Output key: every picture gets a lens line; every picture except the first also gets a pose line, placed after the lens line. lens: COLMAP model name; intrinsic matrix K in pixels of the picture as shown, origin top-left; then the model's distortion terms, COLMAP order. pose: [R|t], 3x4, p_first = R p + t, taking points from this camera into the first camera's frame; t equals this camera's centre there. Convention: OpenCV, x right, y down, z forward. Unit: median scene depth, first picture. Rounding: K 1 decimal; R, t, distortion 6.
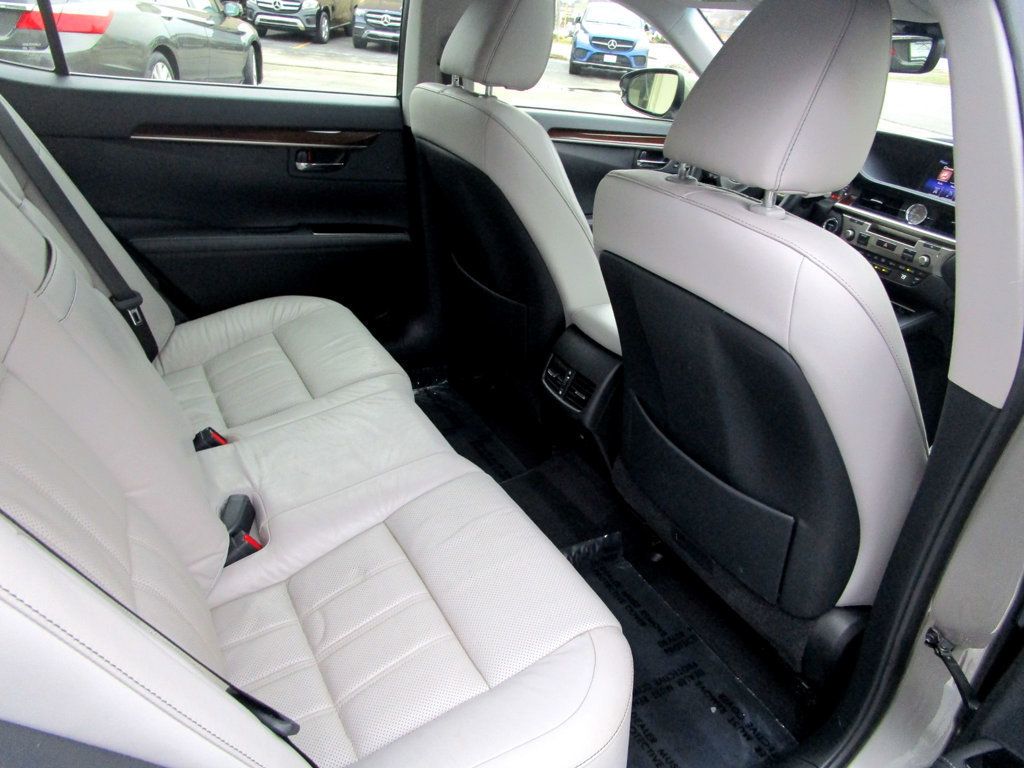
lens RADIAL K [[738.4, 0, 512.4], [0, 738.4, 381.8], [0, 0, 1]] dist [-0.029408, 0.018000]
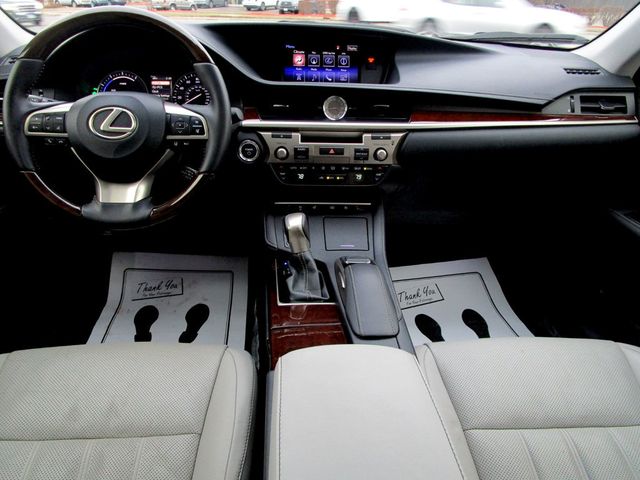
lens RADIAL K [[461.5, 0, 320.2], [0, 461.5, 245.5], [0, 0, 1]] dist [-0.029408, 0.018000]
pose [[0.441074, -0.498980, 0.745971, 0.048452], [0.426292, 0.847923, 0.315121, -0.266311], [-0.789765, 0.179010, 0.586708, 0.709948]]
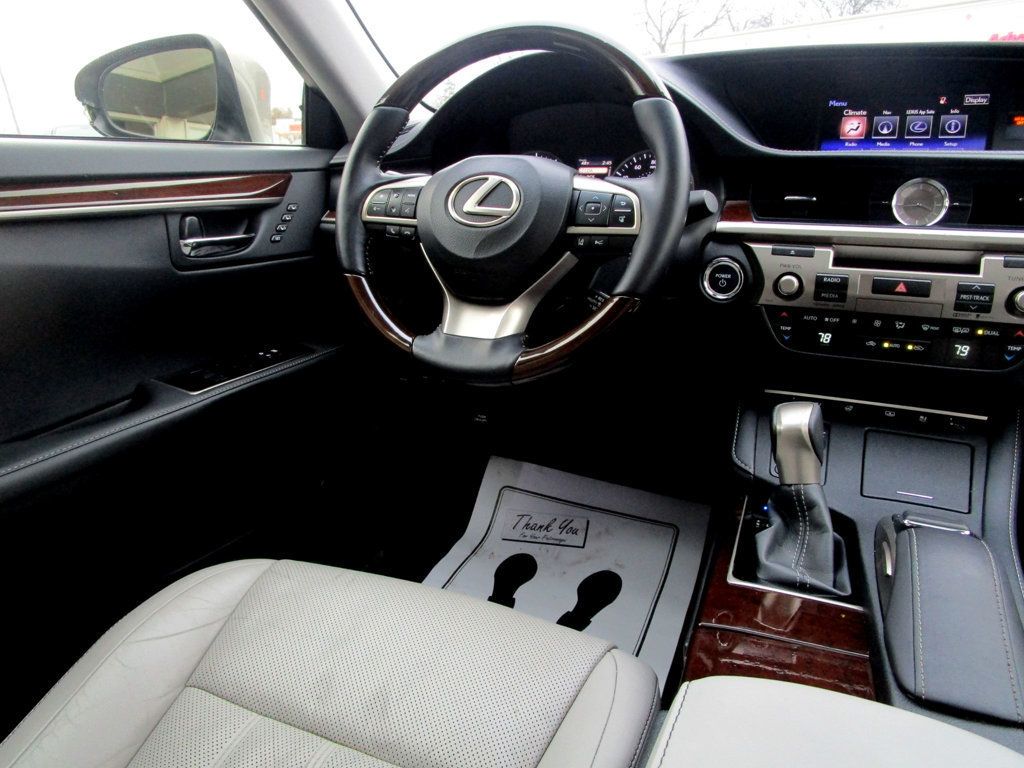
lens RADIAL K [[738.4, 0, 503.5], [0, 738.4, 384.3], [0, 0, 1]] dist [-0.029408, 0.018000]
pose [[0.810814, -0.294927, 0.505568, 0.113953], [0.355559, 0.934314, -0.025196, -0.202967], [-0.464928, 0.200189, 0.862419, 0.759920]]
